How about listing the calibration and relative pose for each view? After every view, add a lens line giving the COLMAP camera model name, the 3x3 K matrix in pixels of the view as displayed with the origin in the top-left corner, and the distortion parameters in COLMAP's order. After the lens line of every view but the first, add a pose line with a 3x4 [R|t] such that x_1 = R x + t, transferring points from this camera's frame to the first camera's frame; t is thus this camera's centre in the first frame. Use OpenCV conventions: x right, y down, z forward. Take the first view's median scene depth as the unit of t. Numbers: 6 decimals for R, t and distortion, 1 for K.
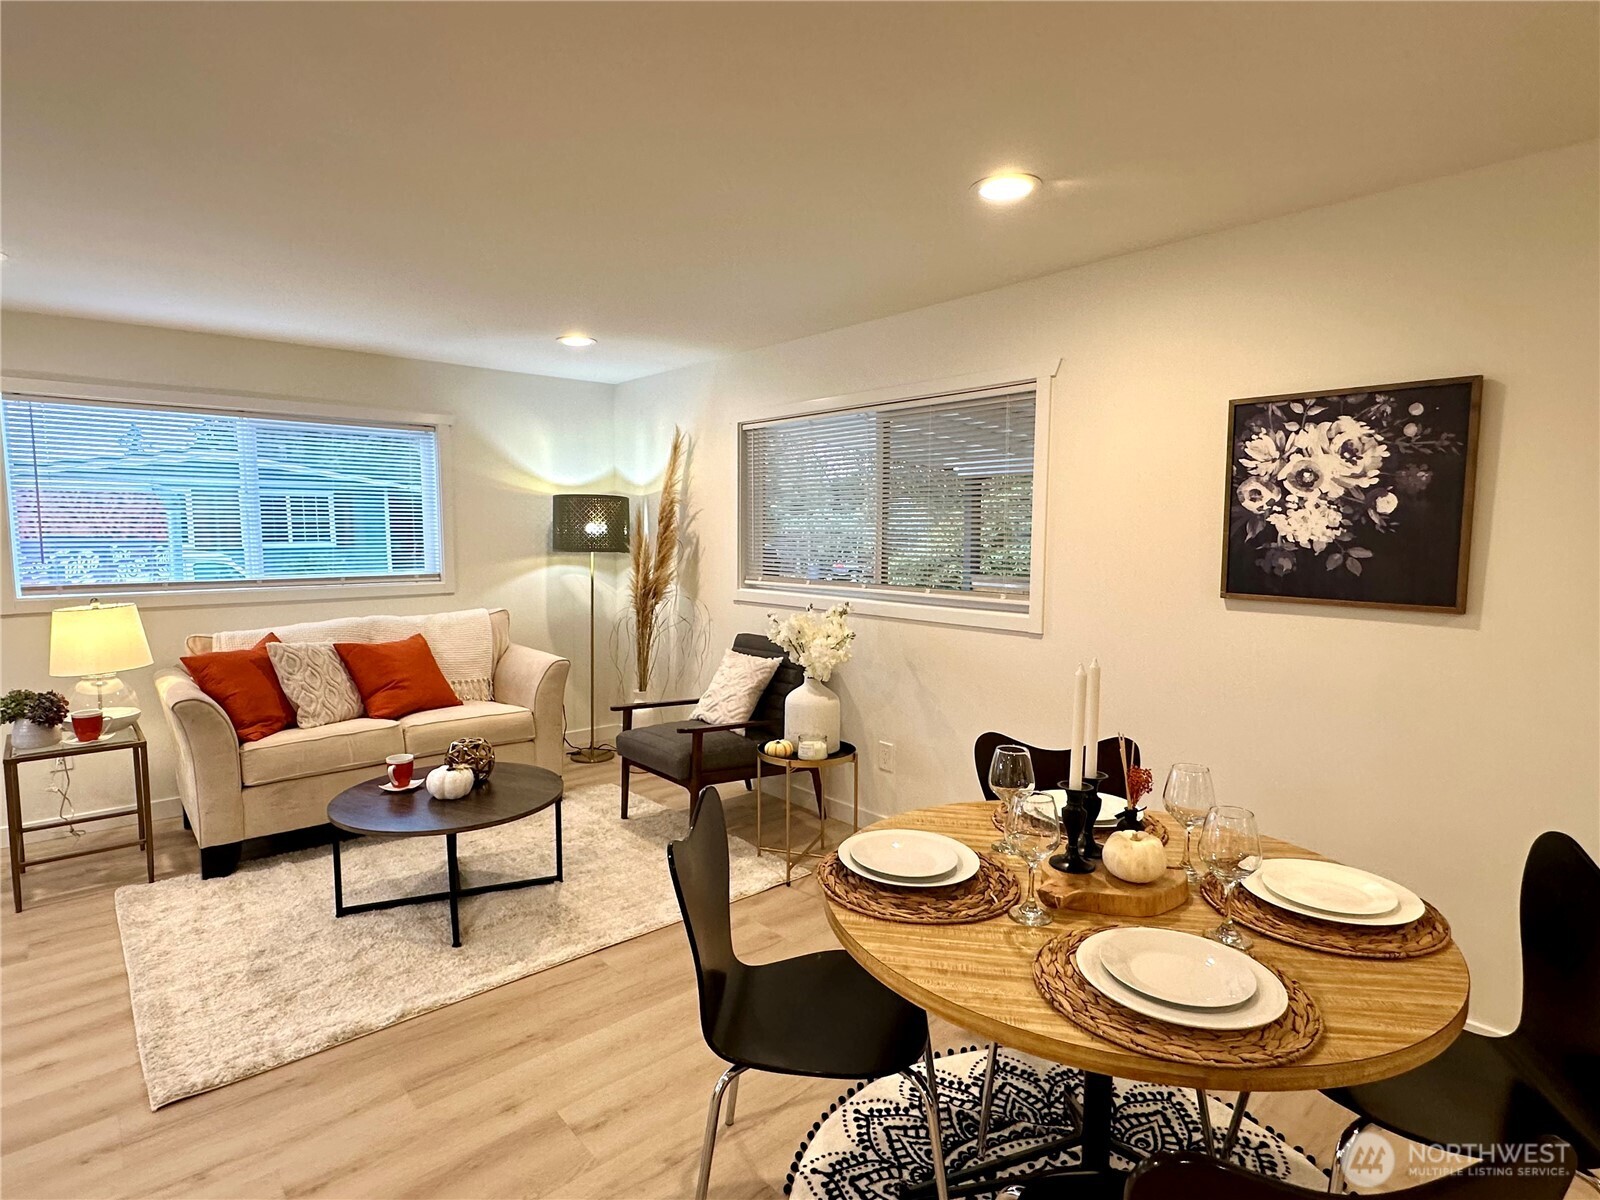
lens RADIAL K [[839.5, 0, 800.0], [0, 839.5, 600.0], [0, 0, 1]] dist [0.001807, 0.001224]
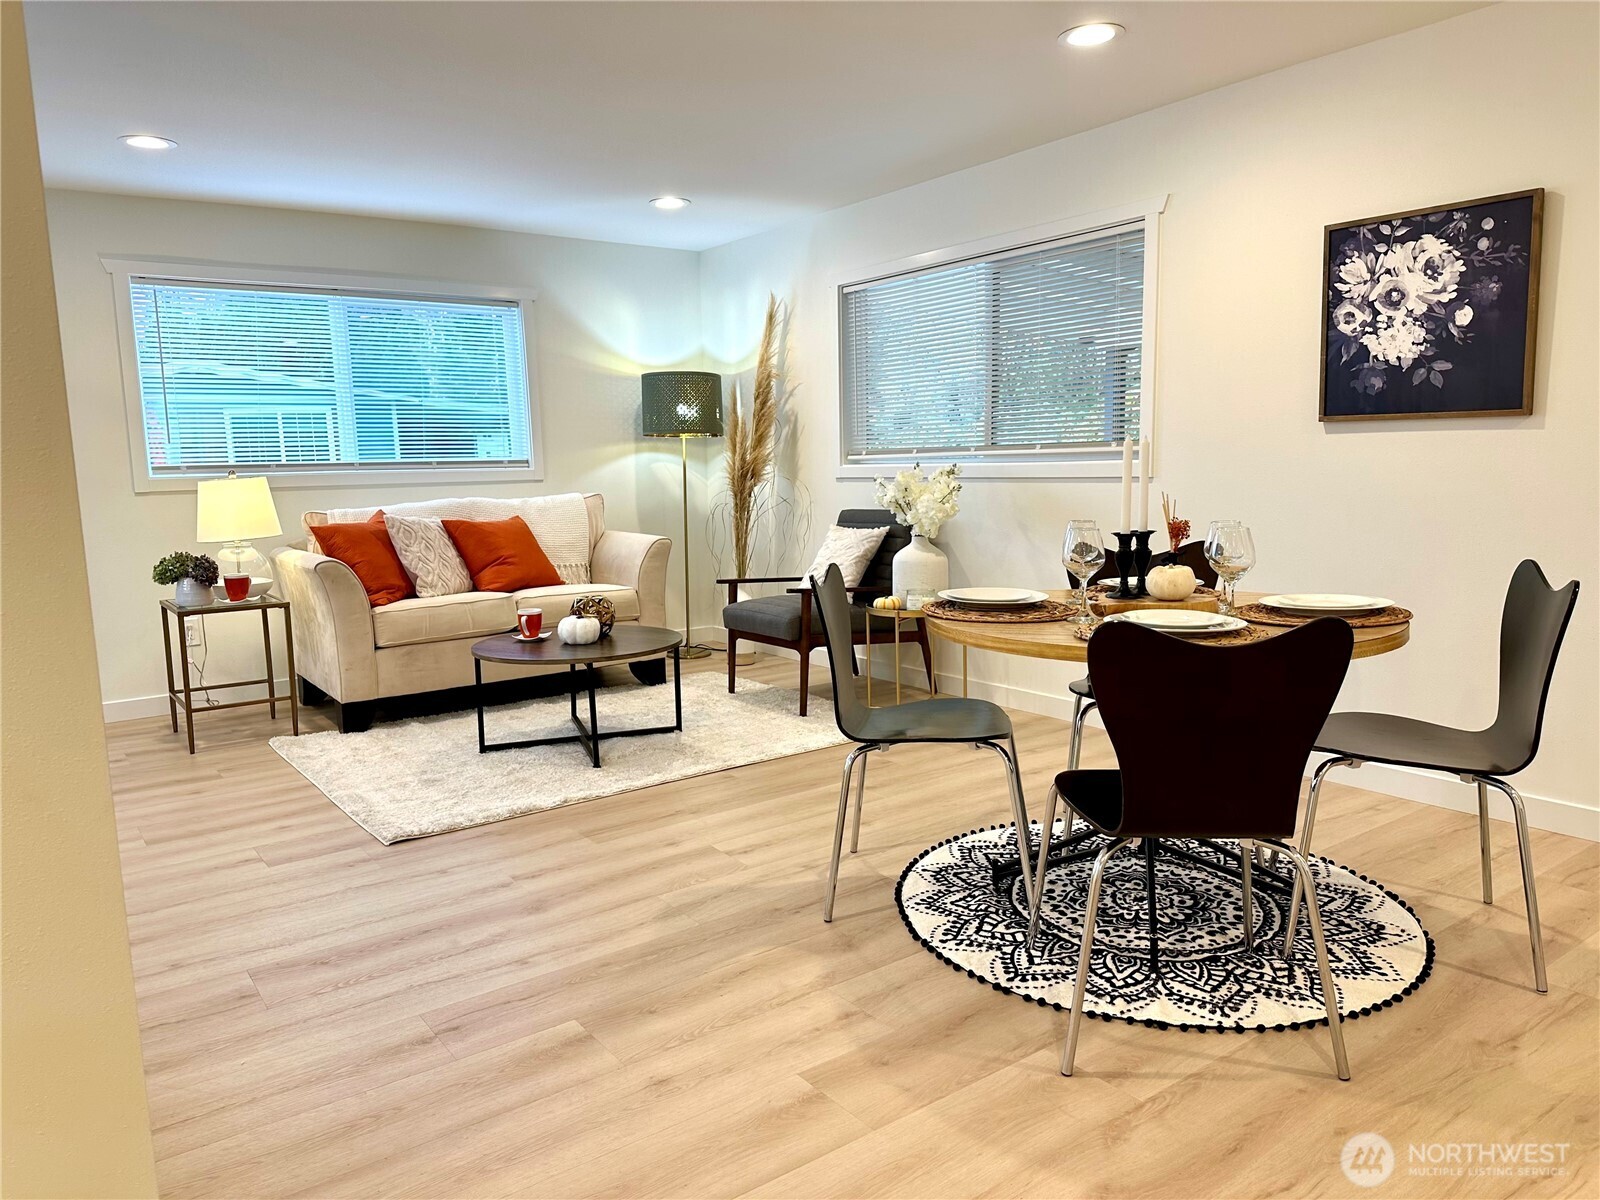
lens RADIAL K [[1125.5, 0, 813.0], [0, 1125.5, 600.1], [0, 0, 1]] dist [0.109960, -0.148325]
pose [[0.996231, -0.016251, -0.085203, 0.000931], [0.019392, 0.999157, 0.036170, 0.122931], [0.084544, -0.037686, 0.995707, -0.366445]]
